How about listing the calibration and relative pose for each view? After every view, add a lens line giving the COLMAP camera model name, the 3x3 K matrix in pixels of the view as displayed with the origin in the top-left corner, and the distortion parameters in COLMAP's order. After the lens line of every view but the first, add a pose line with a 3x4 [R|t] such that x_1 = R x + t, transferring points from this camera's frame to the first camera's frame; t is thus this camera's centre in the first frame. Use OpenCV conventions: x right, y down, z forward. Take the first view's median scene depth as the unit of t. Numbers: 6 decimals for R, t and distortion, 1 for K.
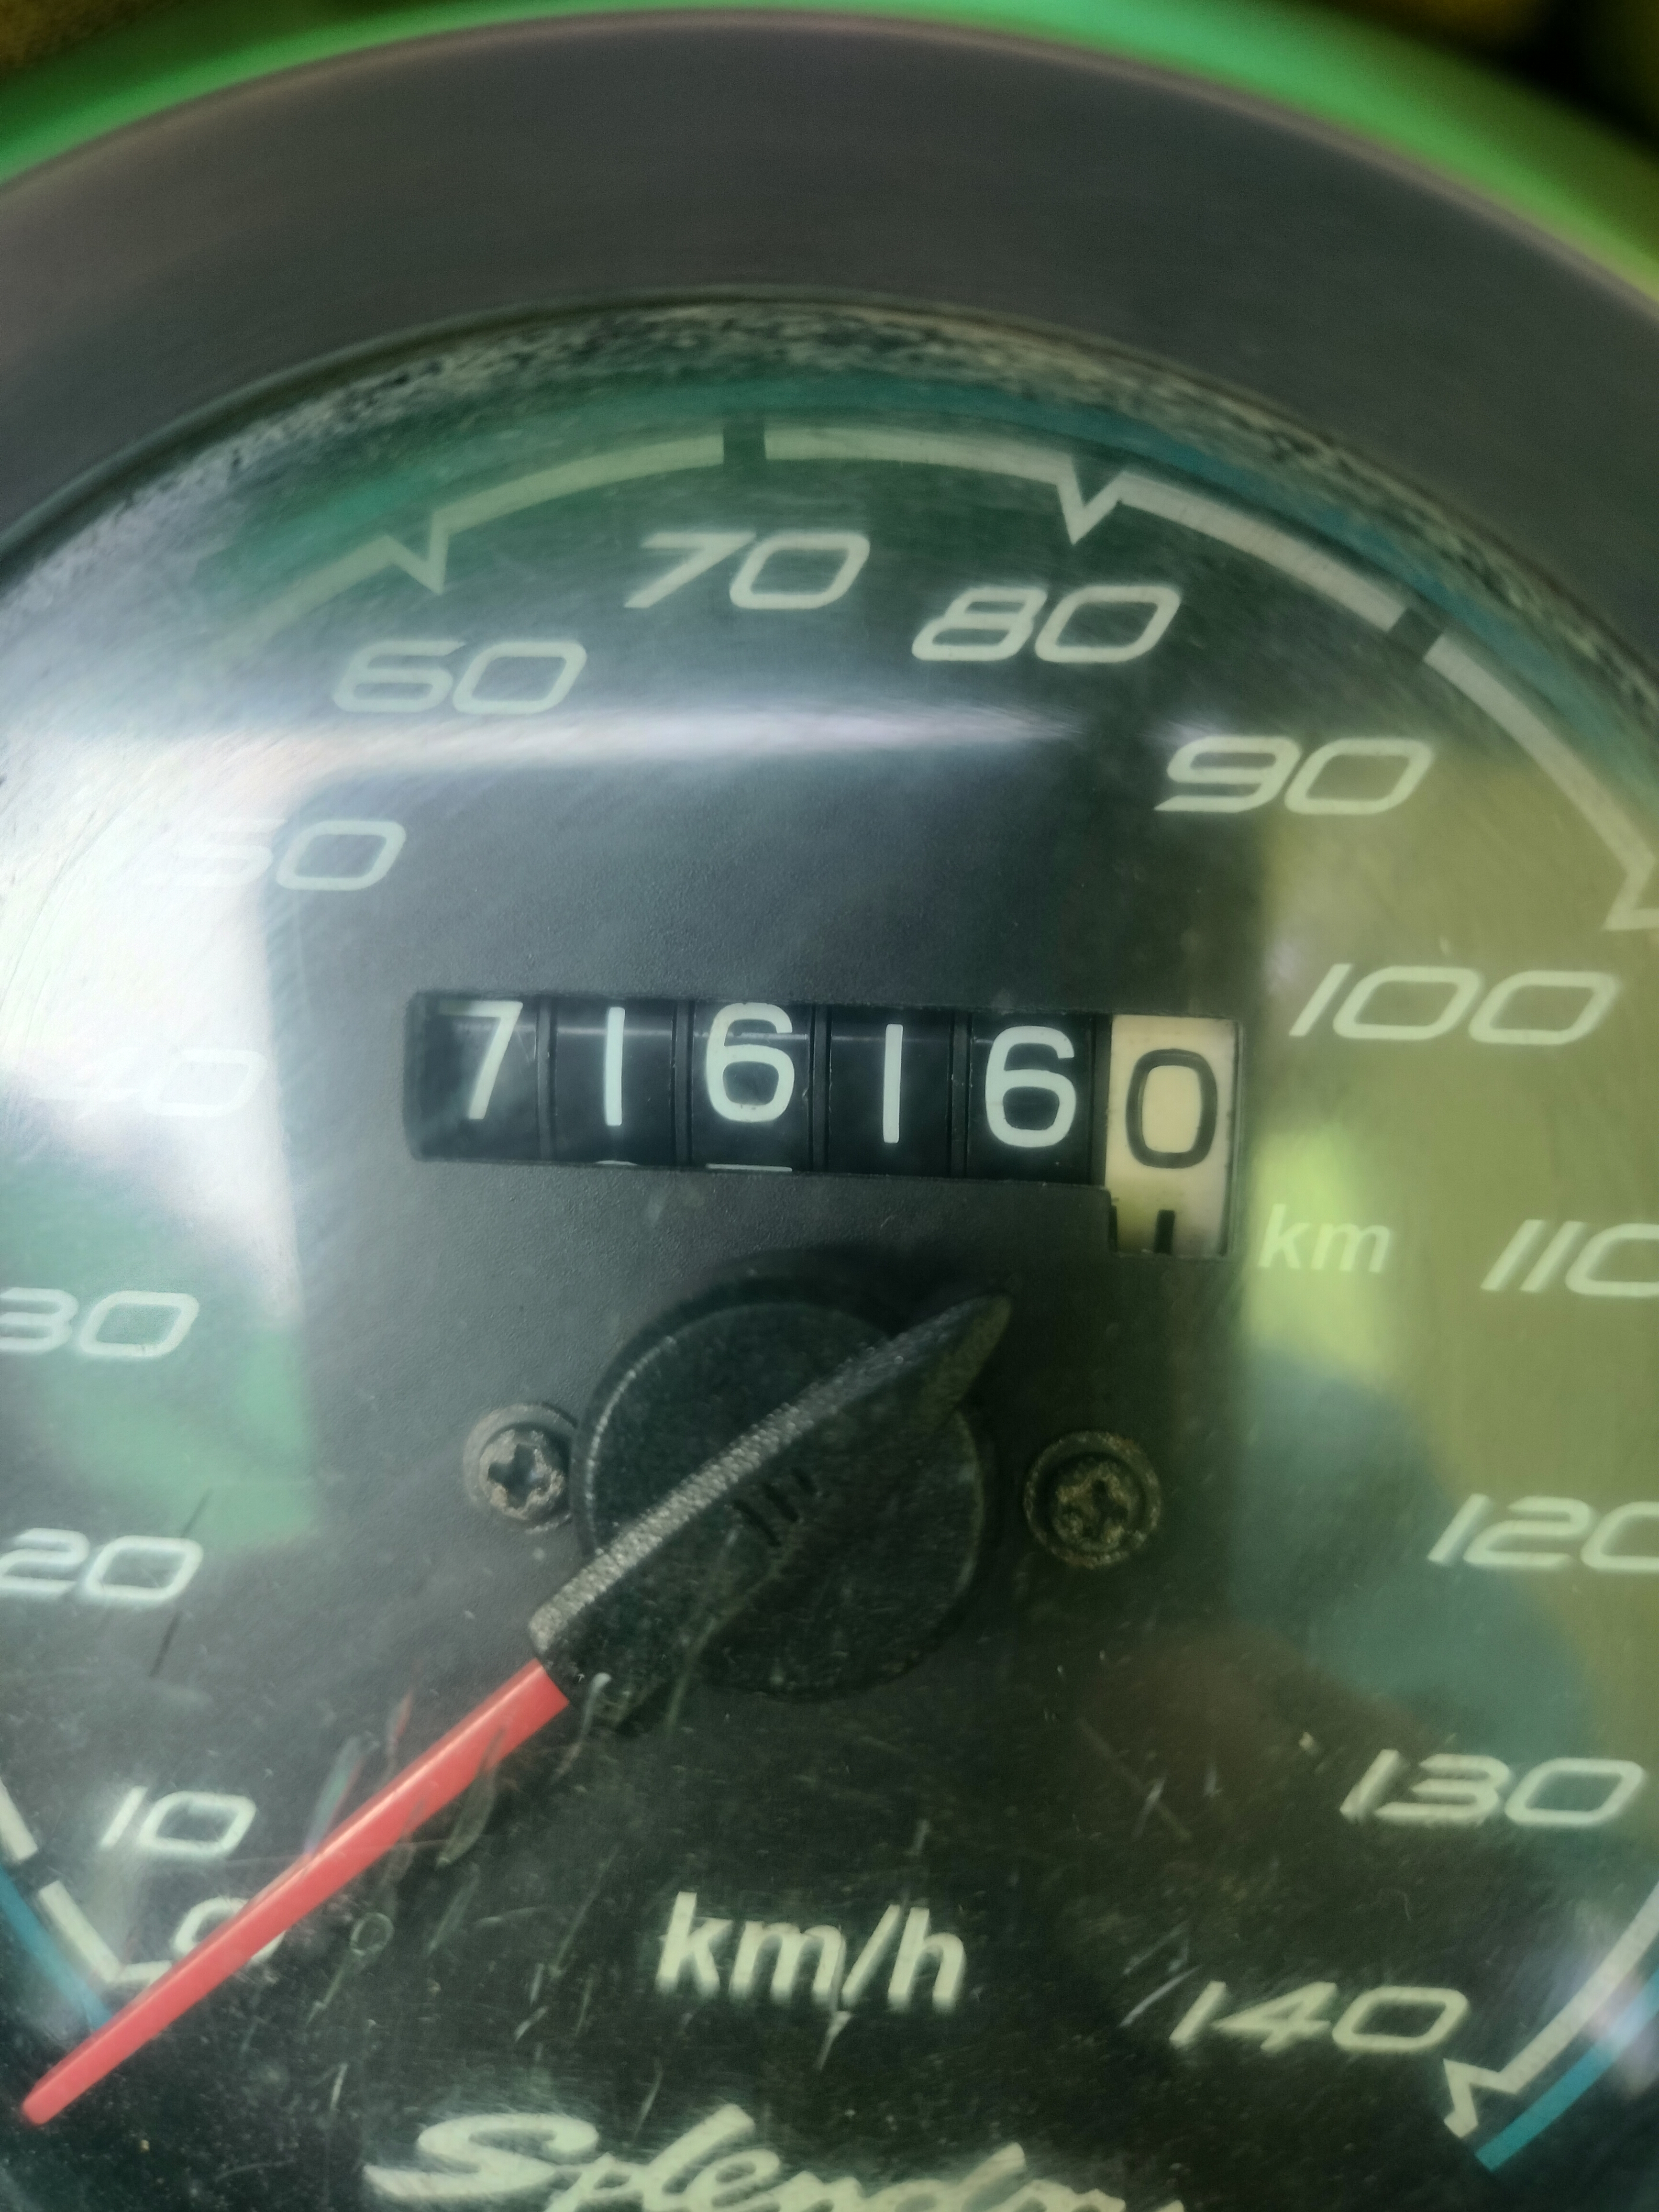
lens RADIAL K [[1920.3, 0, 818.0], [0, 1920.3, 1102.7], [0, 0, 1]] dist [-0.045674, -0.123084]
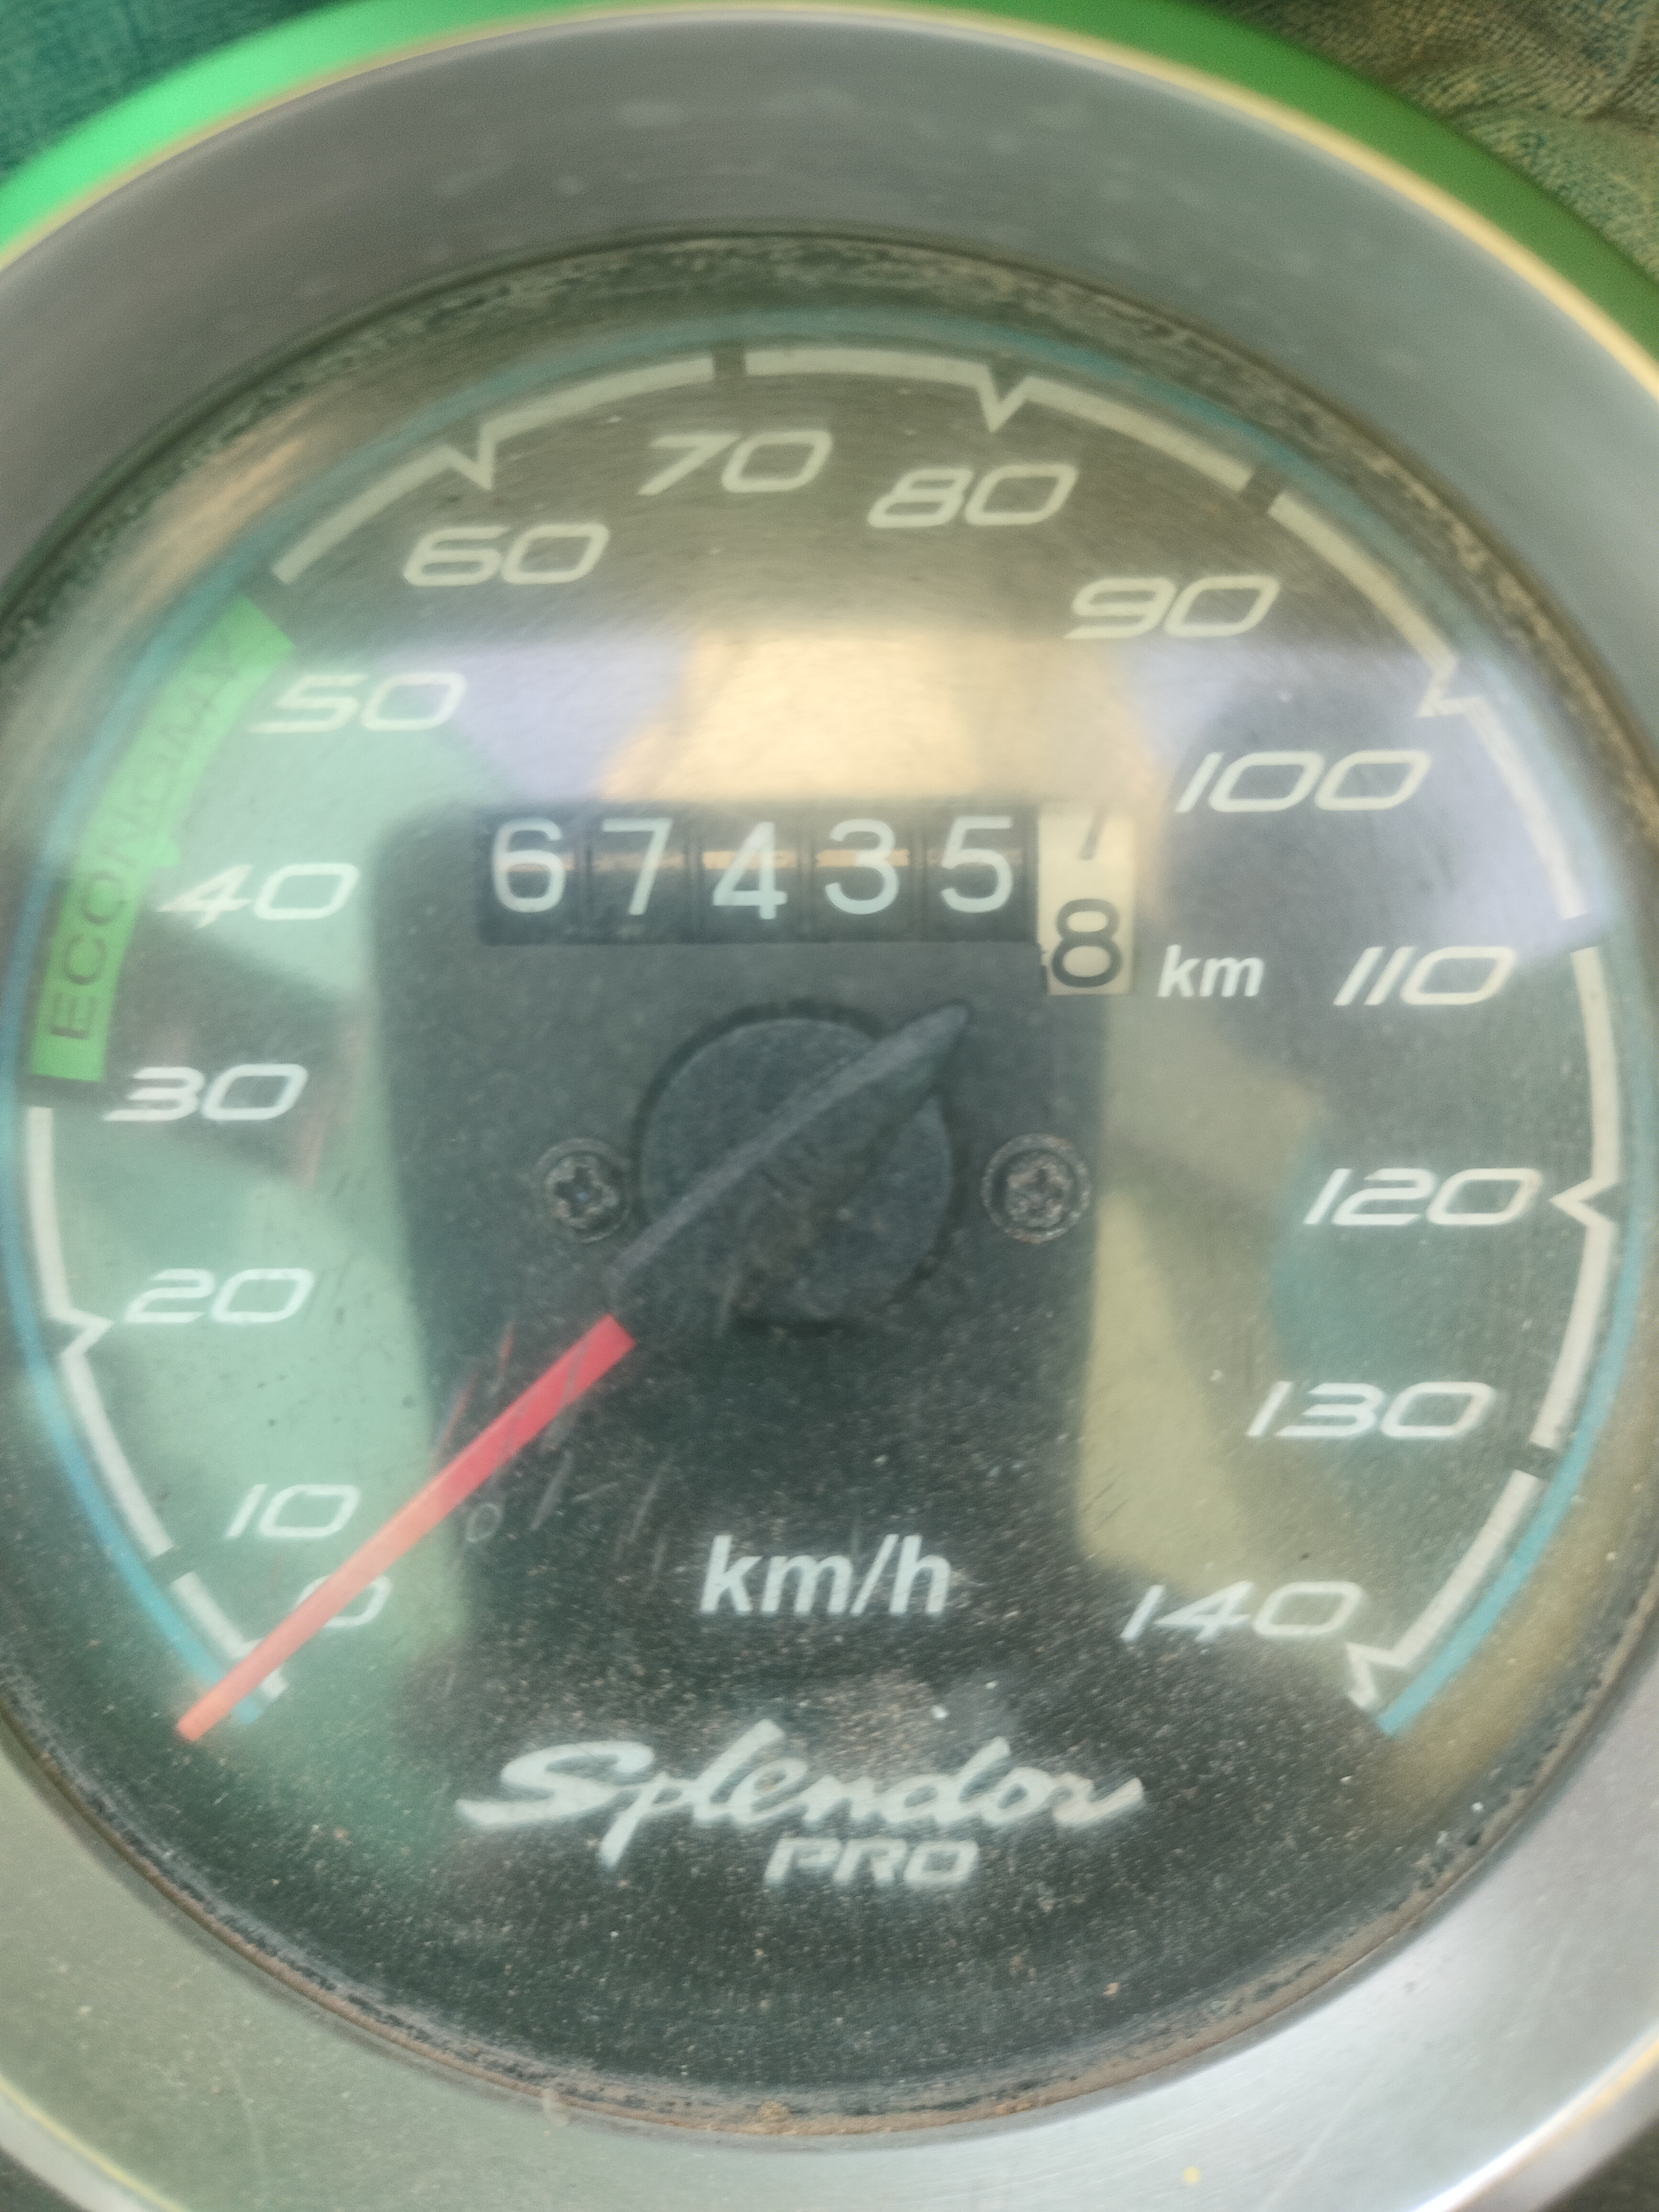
lens RADIAL K [[1920.3, 0, 790.1], [0, 1920.3, 1106.2], [0, 0, 1]] dist [-0.045674, -0.123084]
pose [[0.998831, -0.037762, 0.030164, -0.054525], [0.038421, 0.999029, -0.021559, 0.175089], [-0.029320, 0.022693, 0.999312, -0.255093]]
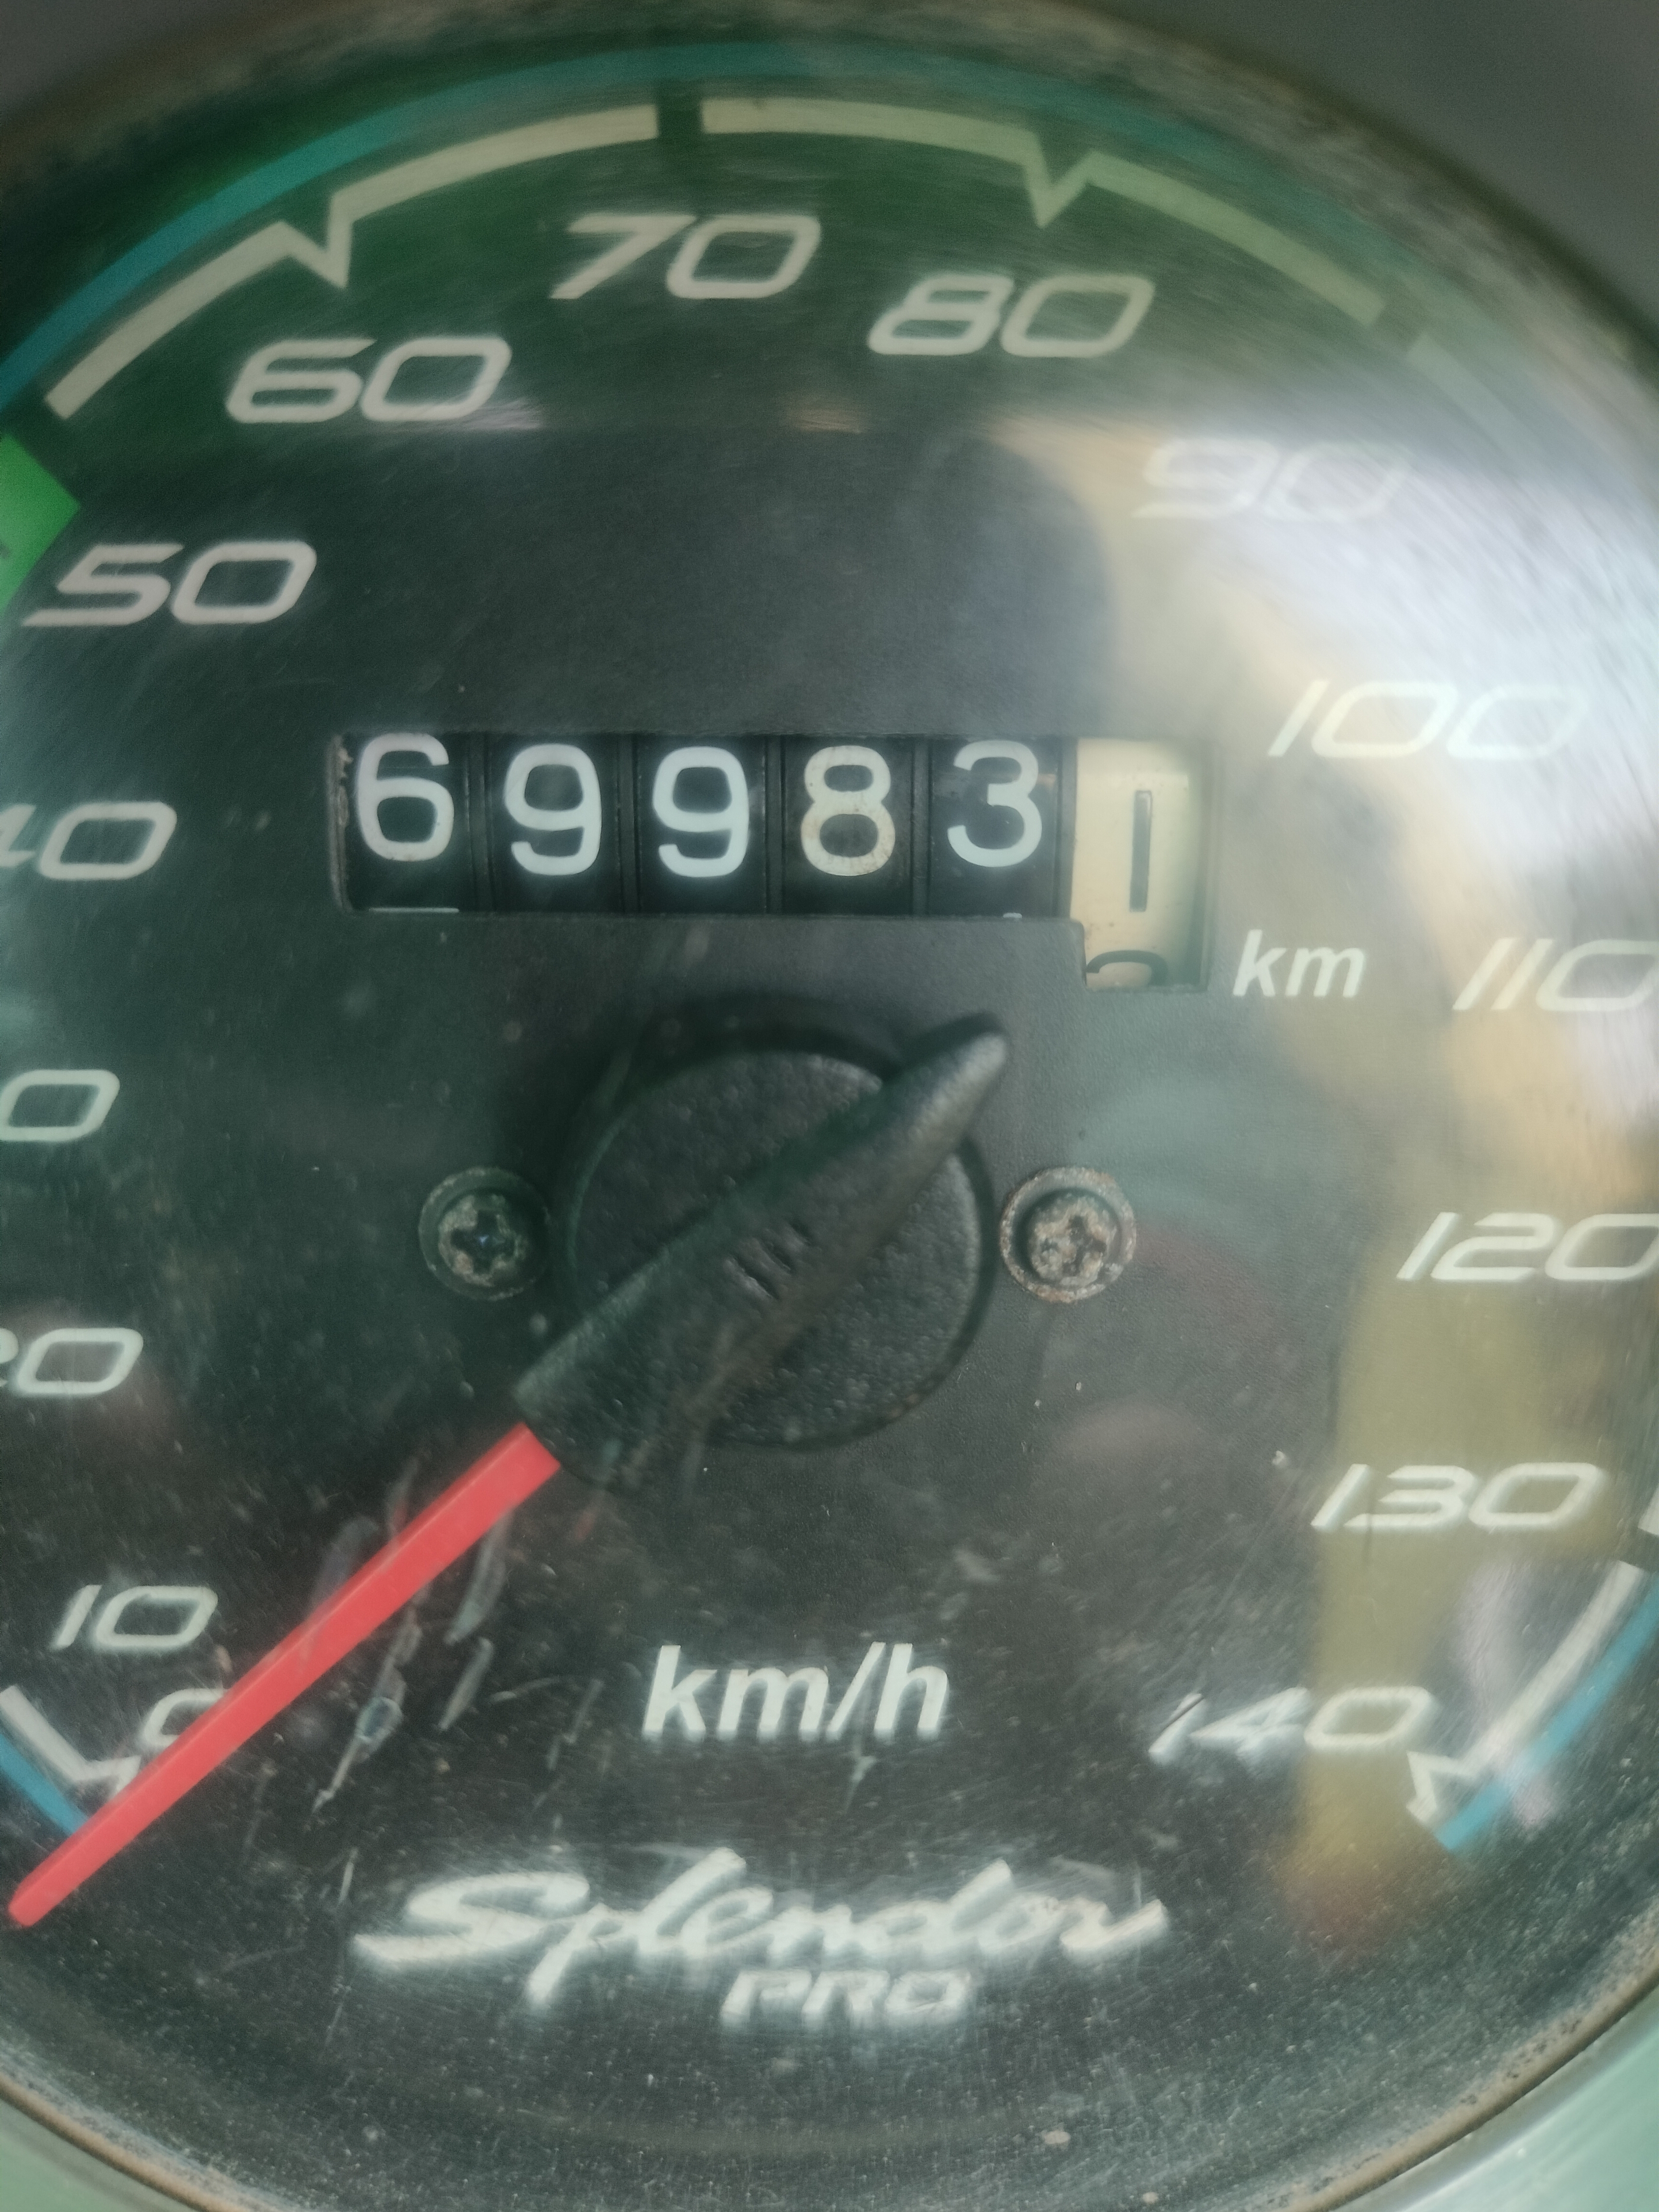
lens RADIAL K [[1920.3, 0, 816.7], [0, 1920.3, 1117.6], [0, 0, 1]] dist [-0.045674, -0.123084]
pose [[0.993644, -0.047304, 0.102149, -0.085360], [0.031741, 0.988339, 0.148928, -0.004842], [-0.108002, -0.144739, 0.983558, 0.045493]]
